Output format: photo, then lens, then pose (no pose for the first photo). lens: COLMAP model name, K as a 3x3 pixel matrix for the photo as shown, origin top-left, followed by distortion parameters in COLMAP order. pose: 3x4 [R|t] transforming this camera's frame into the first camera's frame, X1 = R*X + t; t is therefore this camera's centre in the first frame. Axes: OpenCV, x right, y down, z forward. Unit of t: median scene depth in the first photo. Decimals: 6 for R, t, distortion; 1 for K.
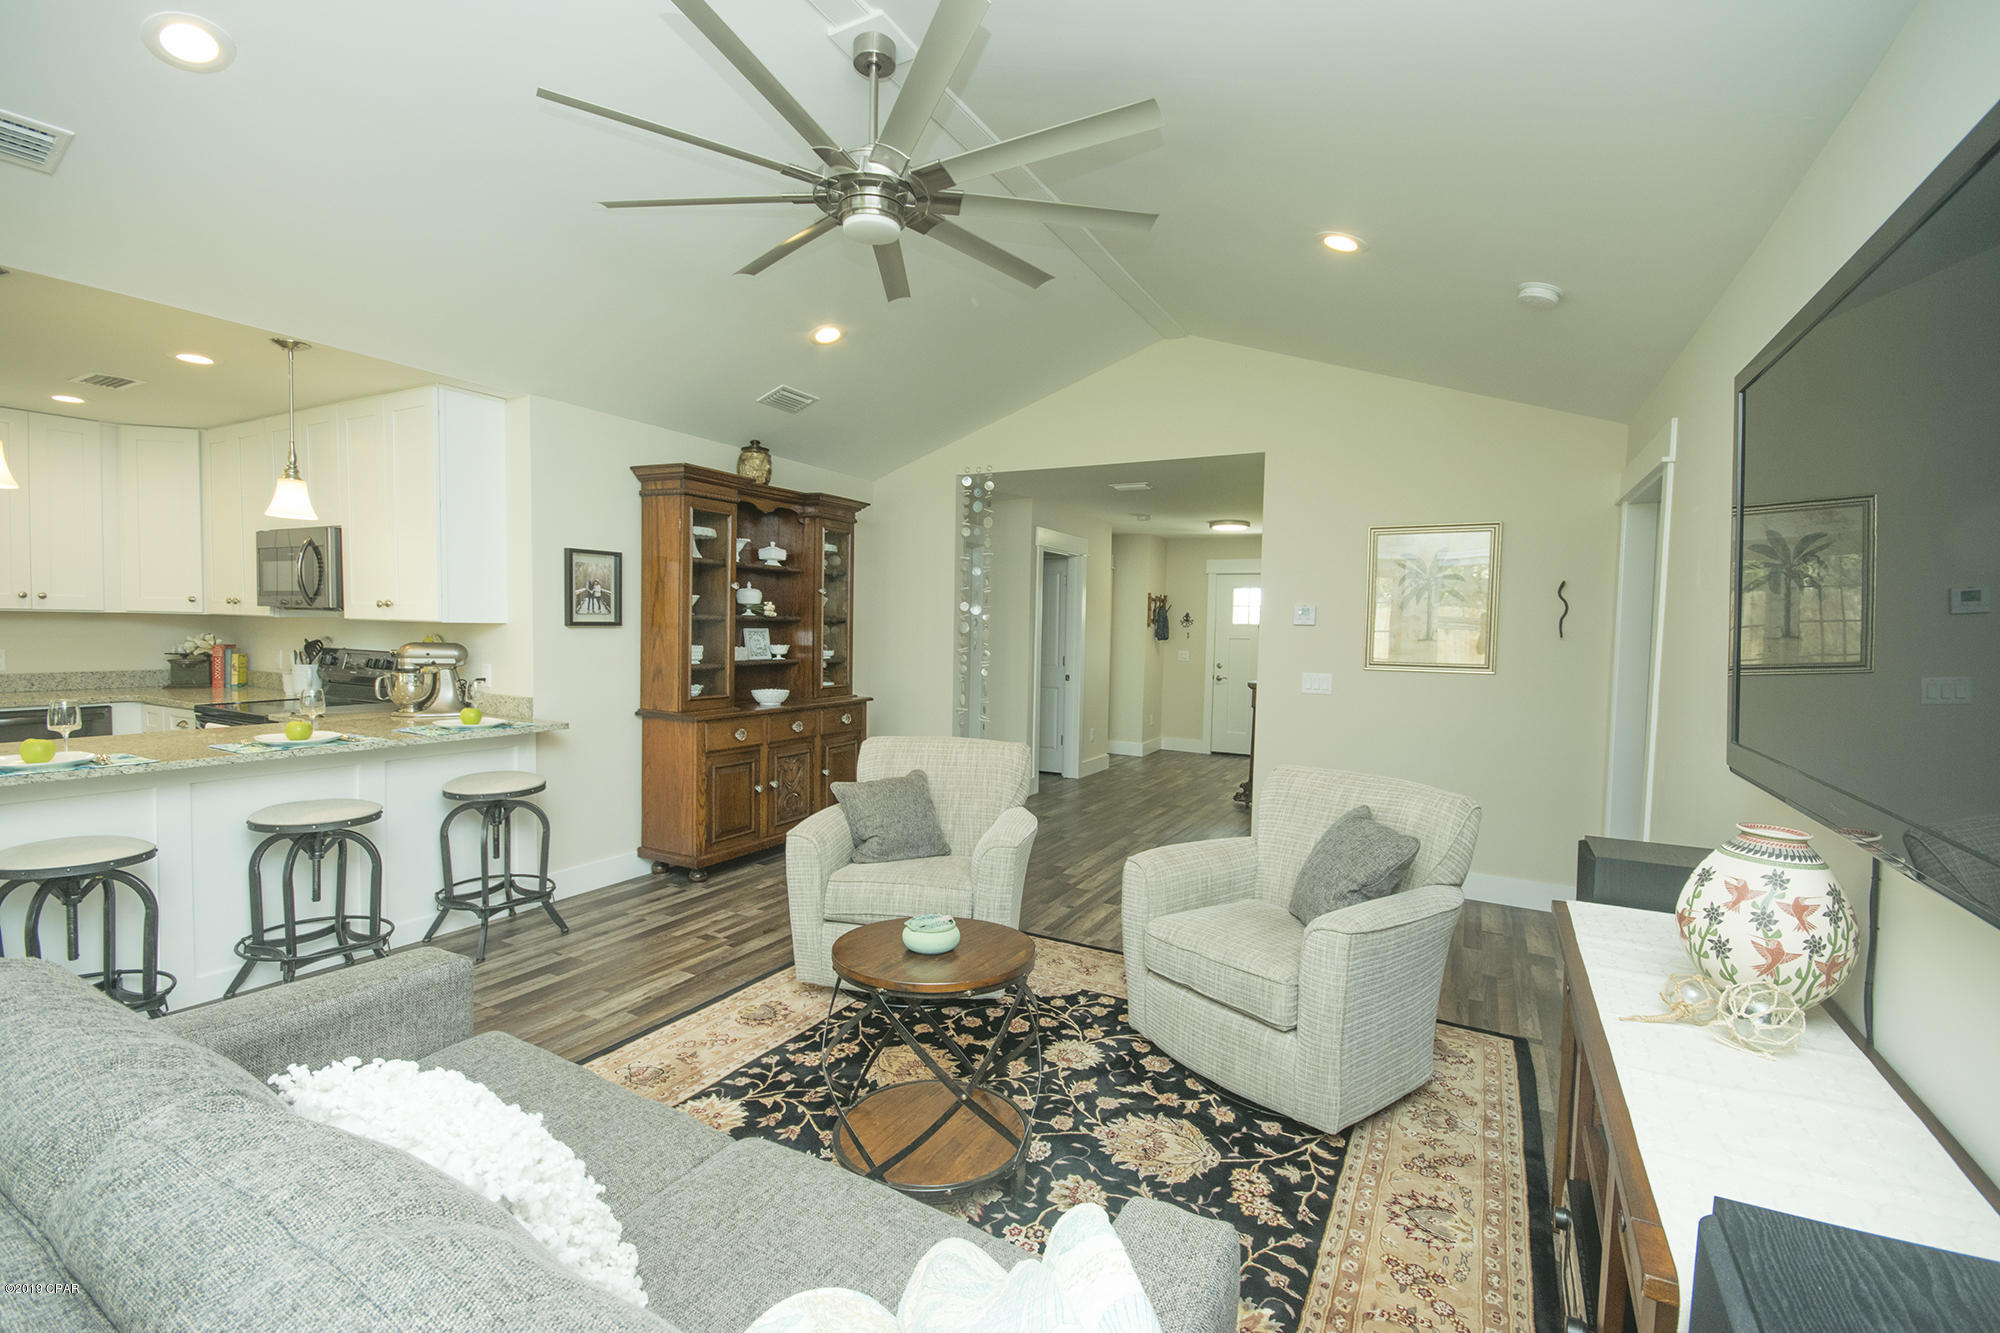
lens RADIAL K [[879.2, 0, 989.8], [0, 879.2, 664.3], [0, 0, 1]] dist [0.008915, -0.011901]
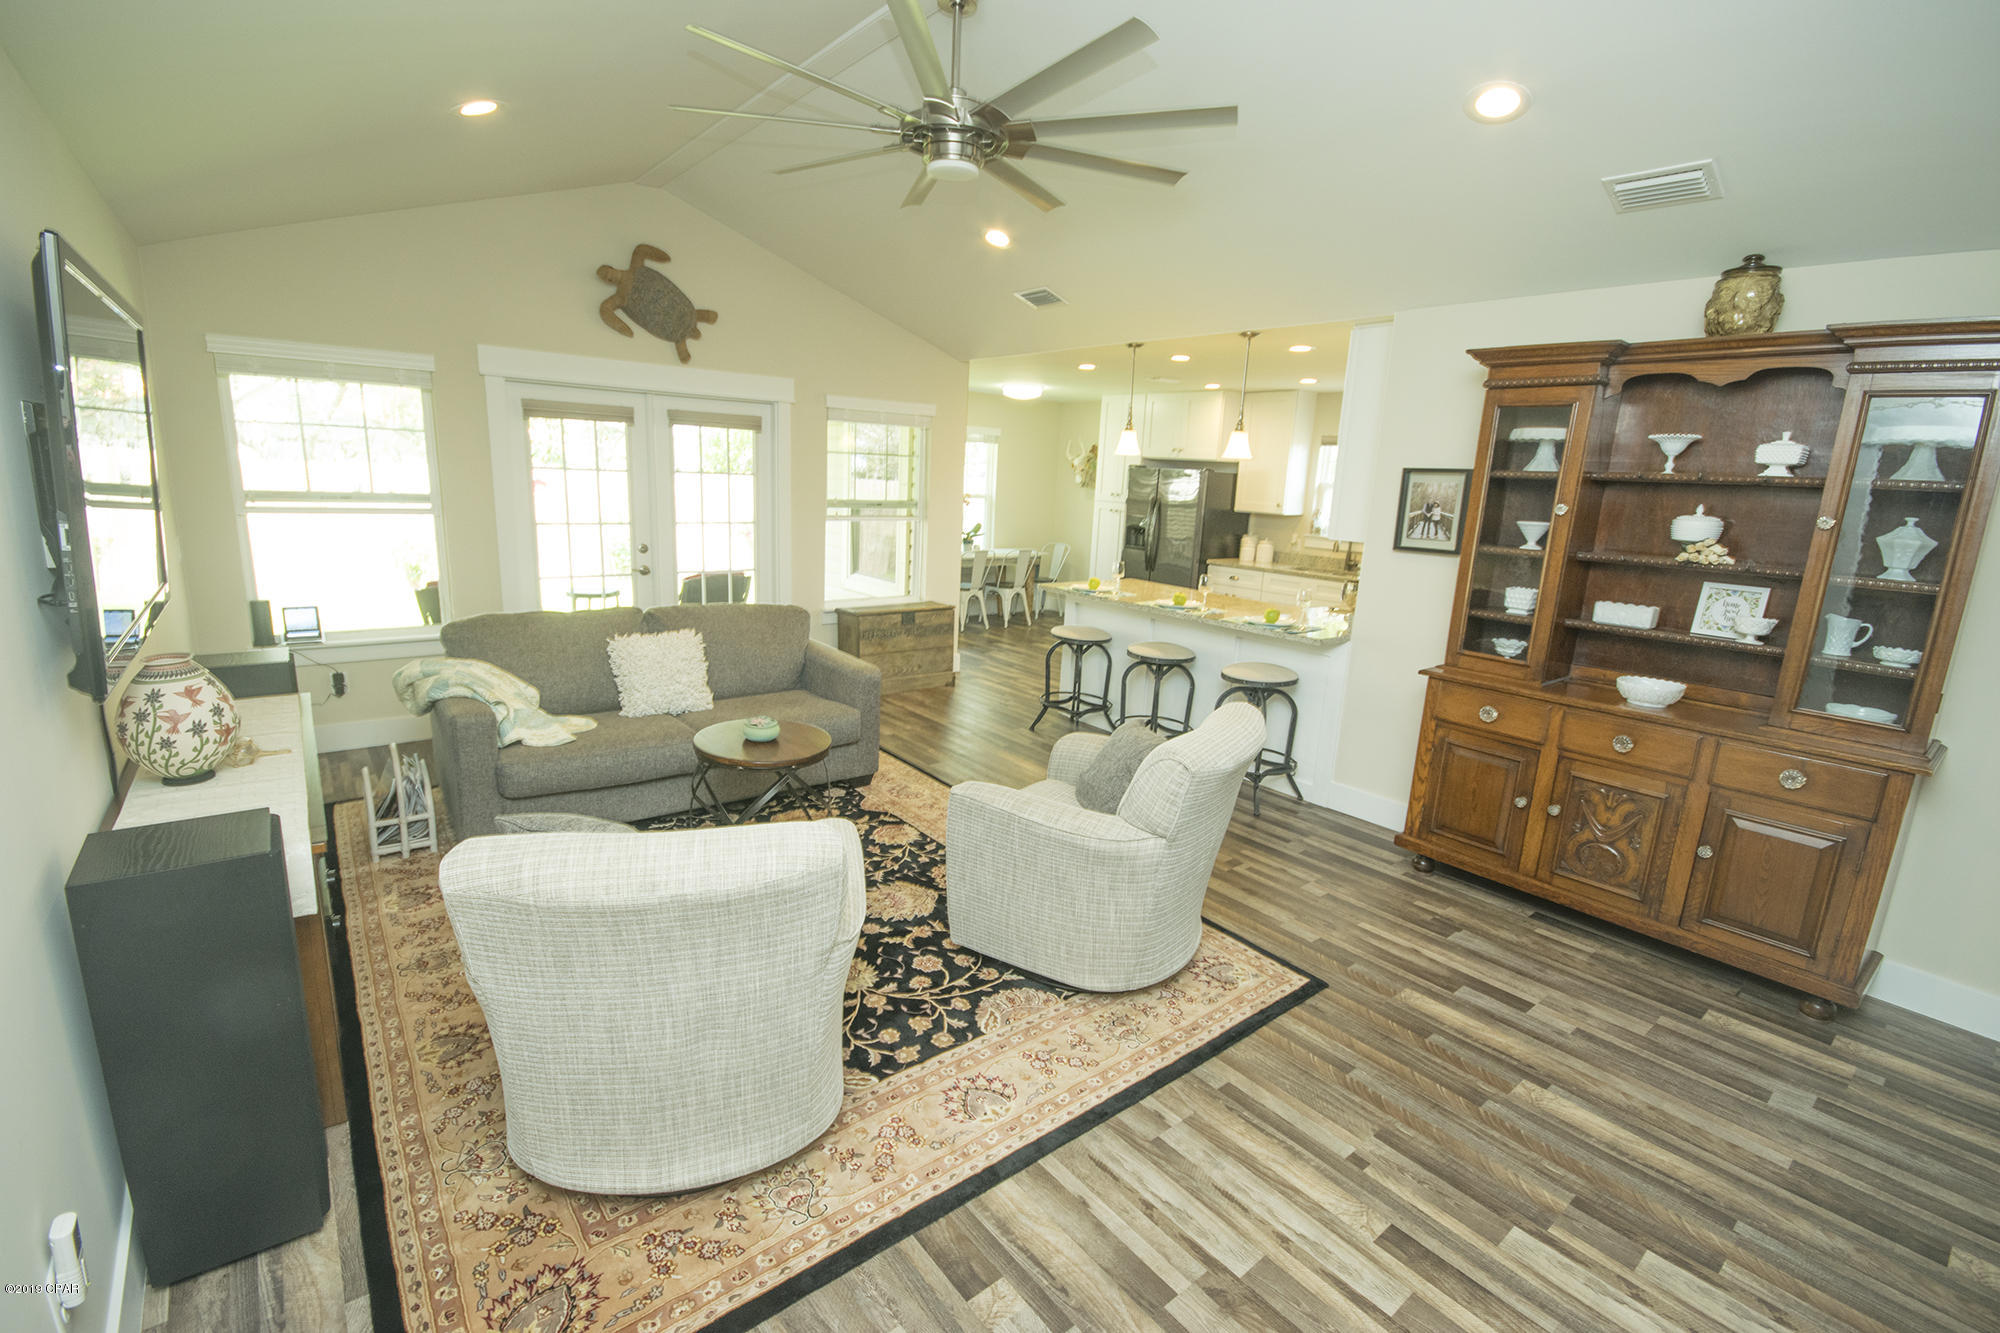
lens RADIAL K [[879.2, 0, 1000.7], [0, 879.2, 668.0], [0, 0, 1]] dist [0.008915, -0.011901]
pose [[-0.374050, 0.163614, -0.912862, 0.582917], [-0.093663, 0.972617, 0.212703, -0.082271], [0.922666, 0.165063, -0.348483, 0.955941]]
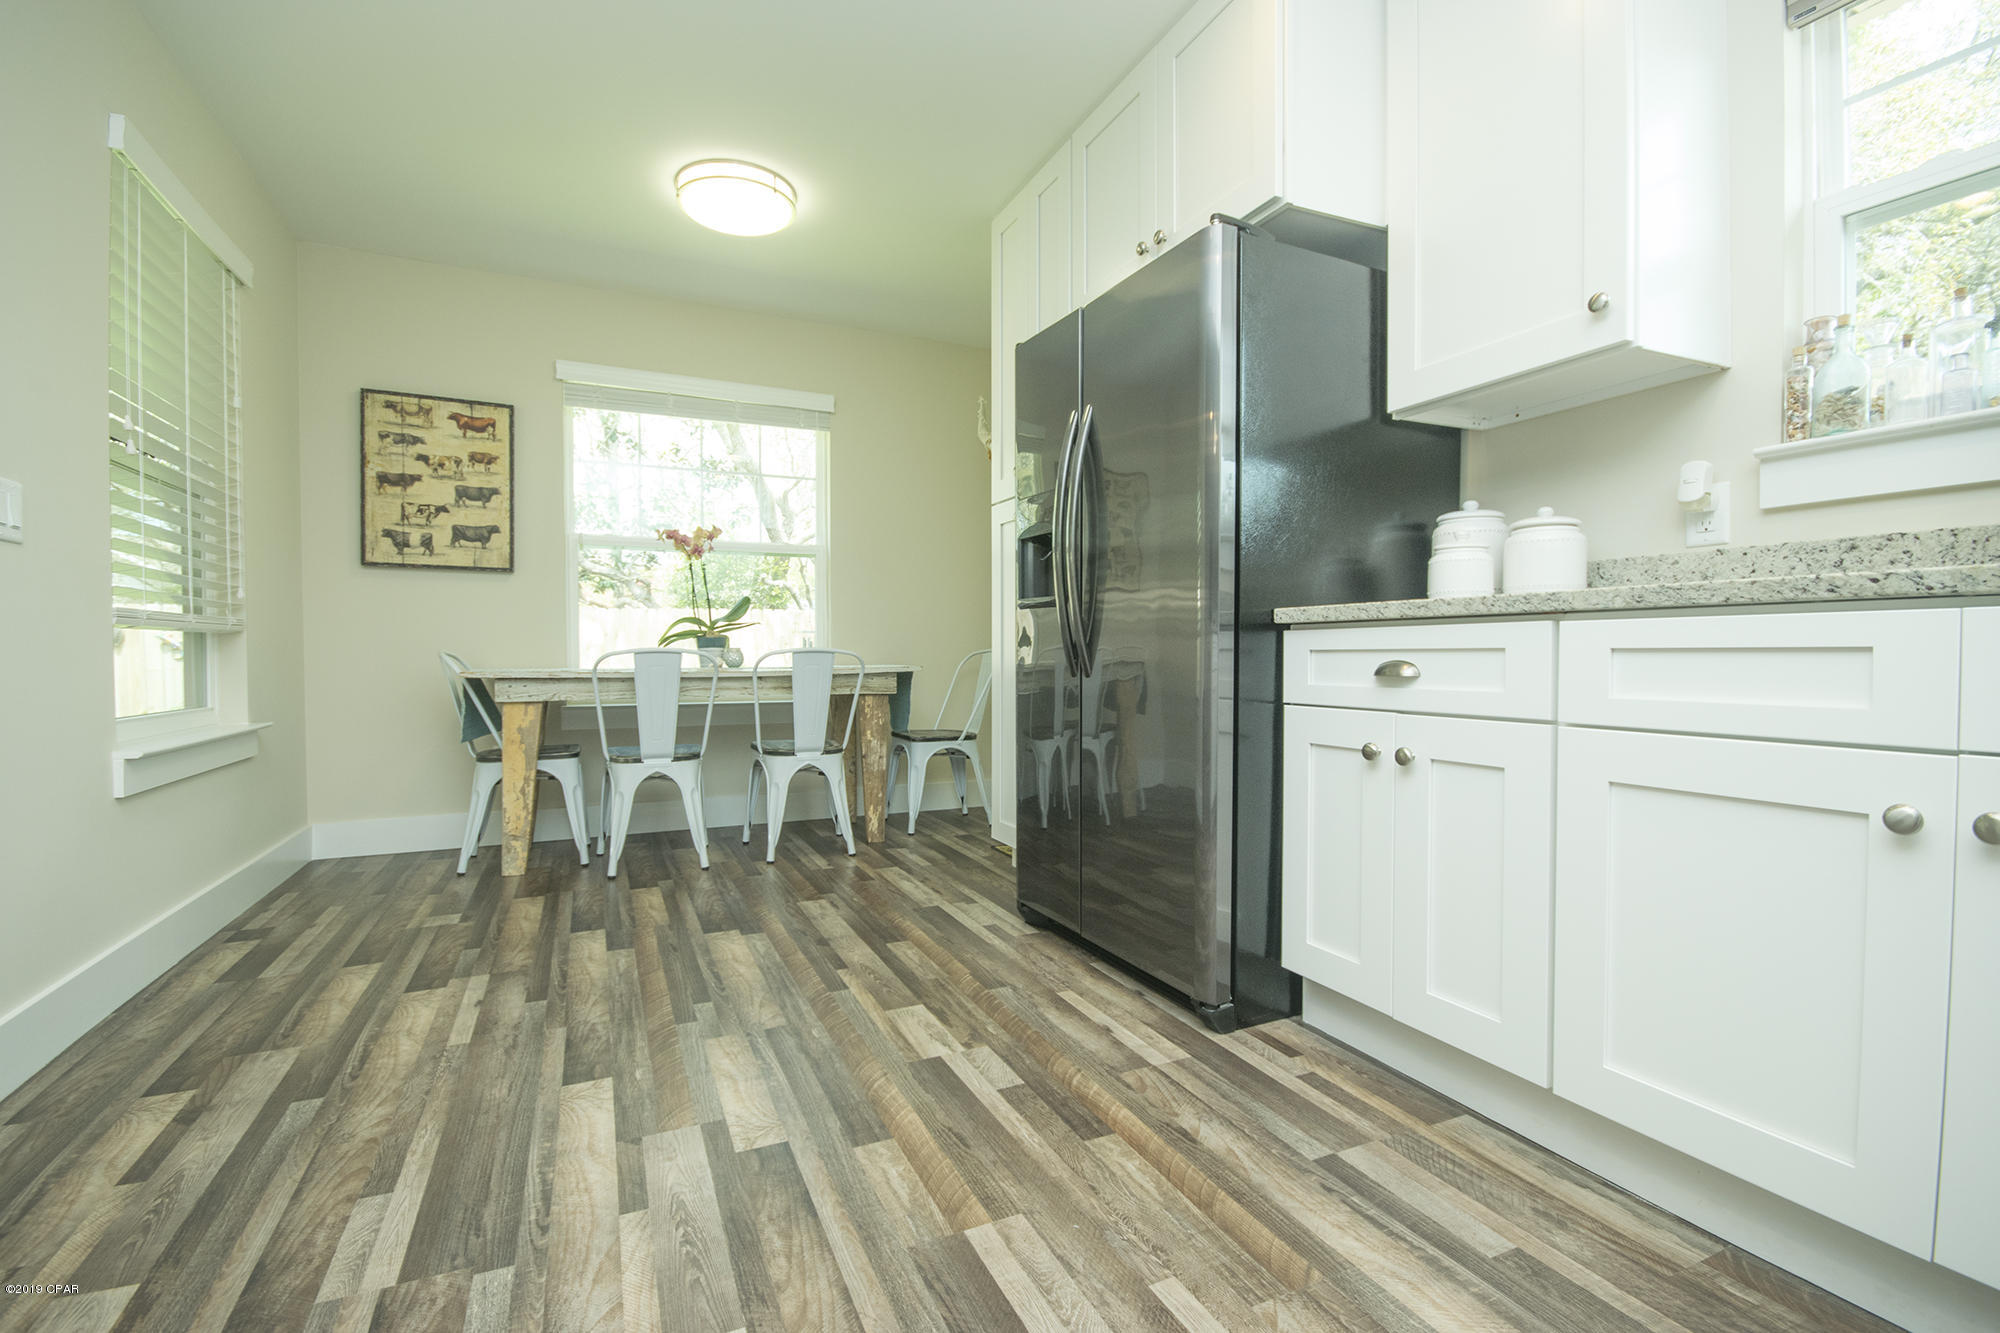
lens RADIAL K [[879.2, 0, 993.6], [0, 879.2, 671.4], [0, 0, 1]] dist [0.008915, -0.011901]
pose [[-0.591773, -0.006806, -0.806076, -0.894737], [-0.046139, 0.998611, 0.025441, 0.079507], [0.804783, 0.052246, -0.591266, 0.819017]]
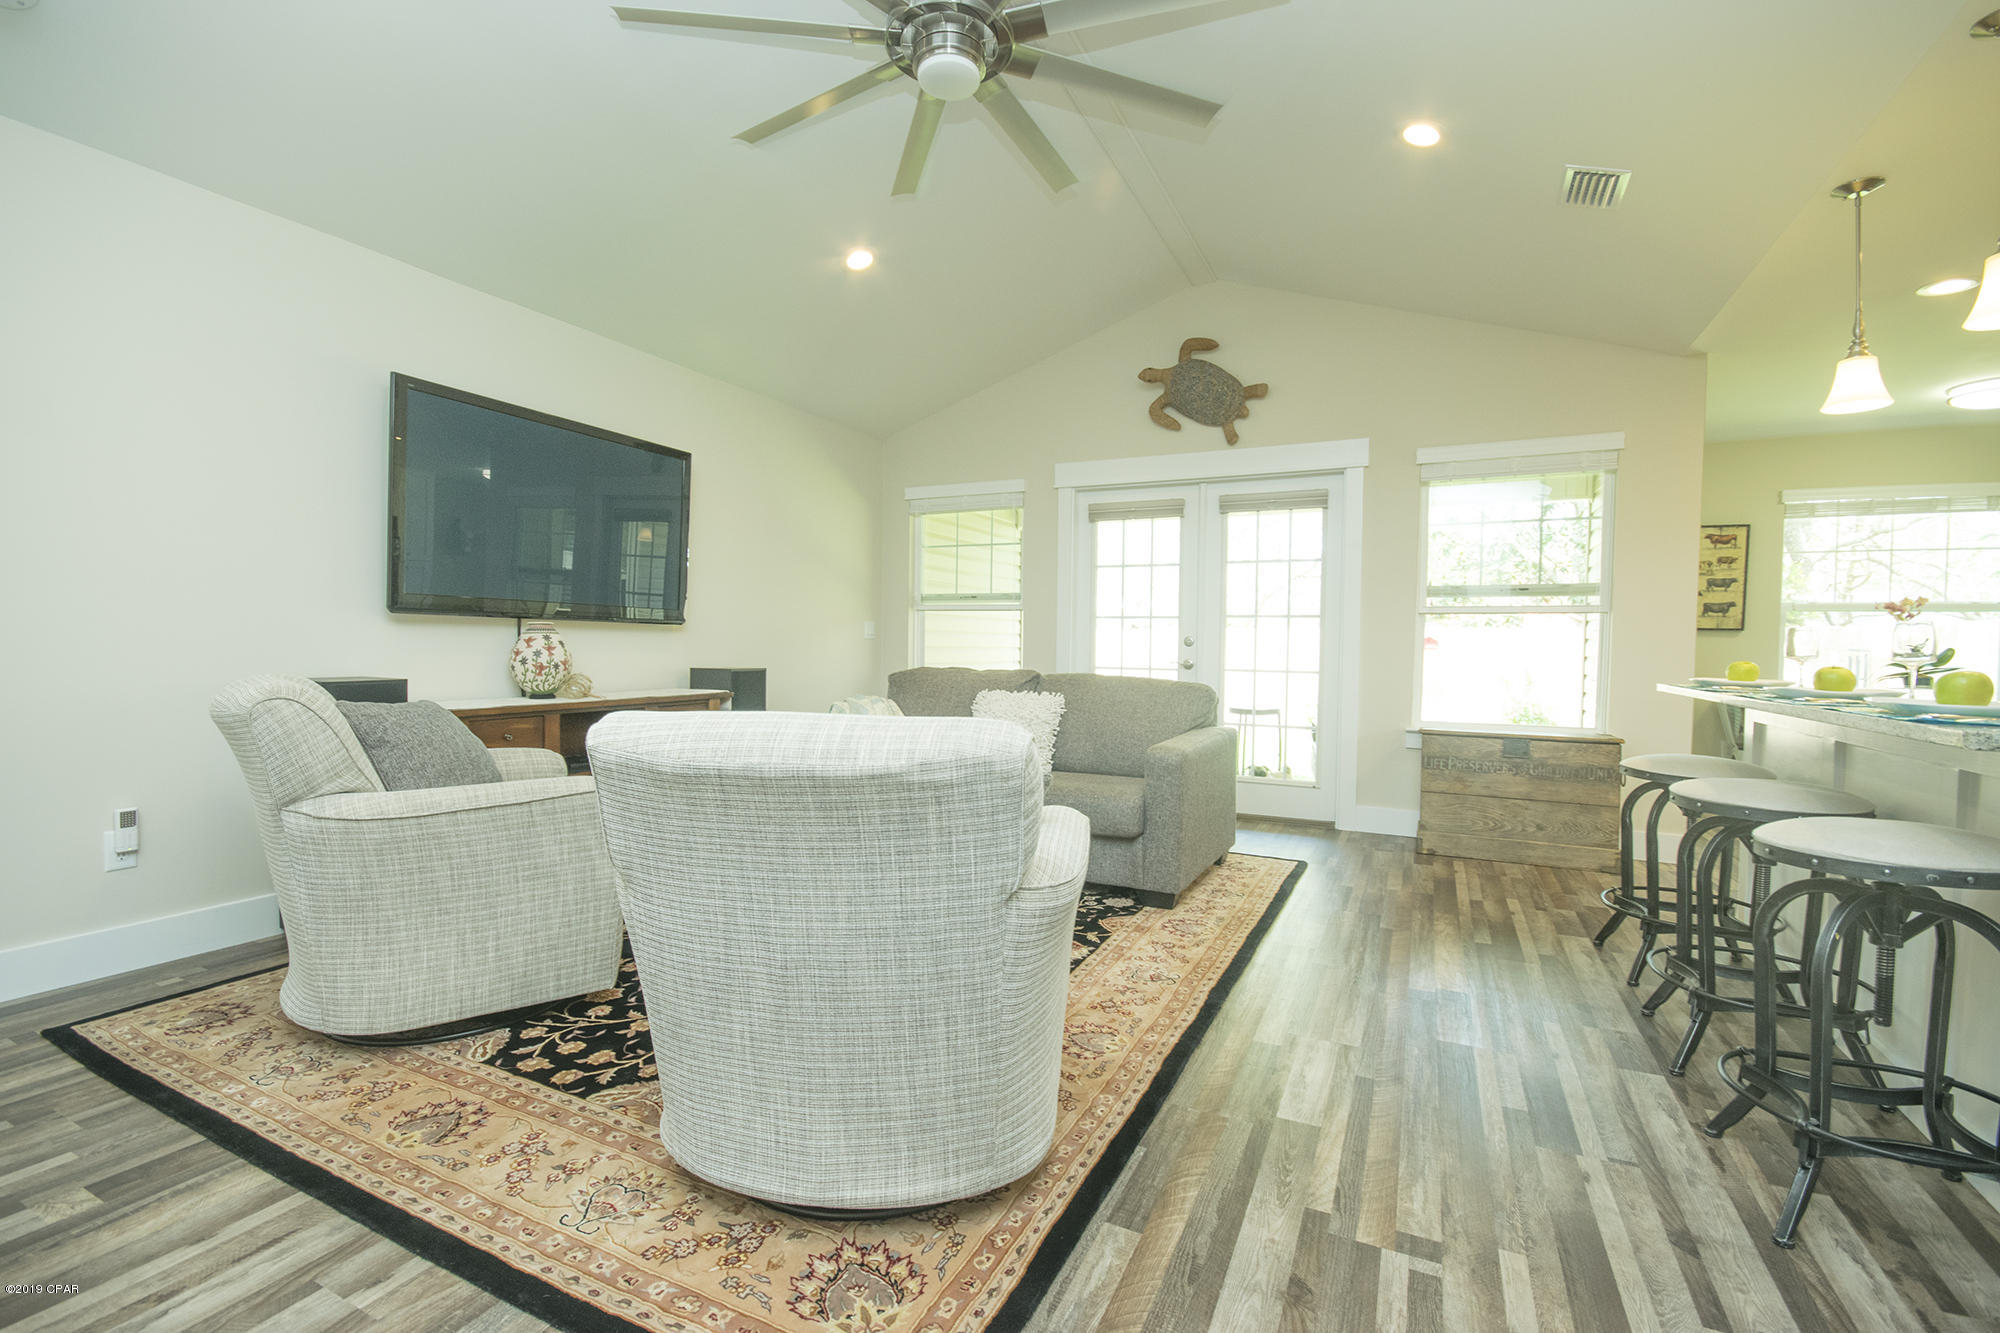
lens RADIAL K [[879.2, 0, 1000.6], [0, 879.2, 675.1], [0, 0, 1]] dist [0.008915, -0.011901]
pose [[-0.997971, -0.033681, -0.054027, -0.096660], [-0.037761, 0.996364, 0.076372, 0.032422], [0.051258, 0.078257, -0.995615, 1.215563]]
